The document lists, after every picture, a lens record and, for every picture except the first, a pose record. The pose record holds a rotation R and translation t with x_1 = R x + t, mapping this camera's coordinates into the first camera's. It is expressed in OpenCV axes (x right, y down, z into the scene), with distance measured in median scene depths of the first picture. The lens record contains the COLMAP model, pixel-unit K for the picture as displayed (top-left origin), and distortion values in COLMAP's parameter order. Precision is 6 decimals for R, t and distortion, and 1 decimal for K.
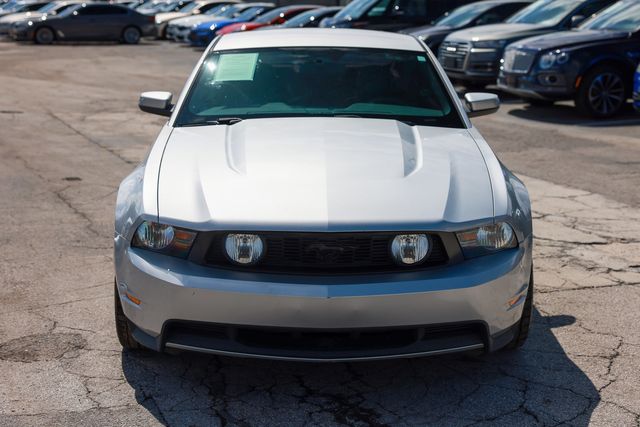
lens RADIAL K [[1100.5, 0, 320.0], [0, 1100.5, 213.5], [0, 0, 1]] dist [0.132054, -0.147862]
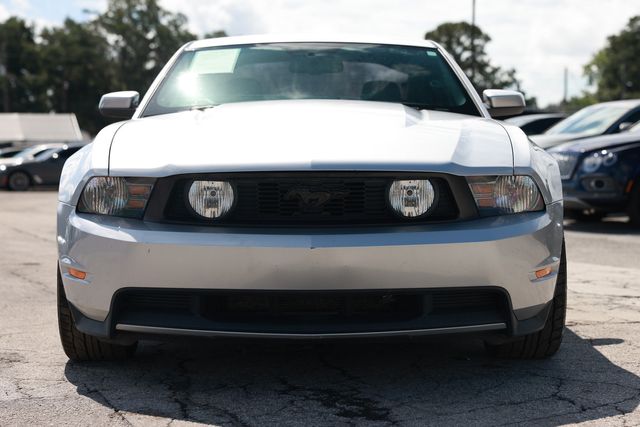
lens RADIAL K [[1275.2, 0, 328.1], [0, 1275.2, 213.5], [0, 0, 1]] dist [0.173014, 0.190261]
pose [[0.999930, -0.008896, -0.007834, 0.020369], [0.007618, 0.988619, -0.150250, 0.145454], [0.009082, 0.150179, 0.988617, 0.042577]]
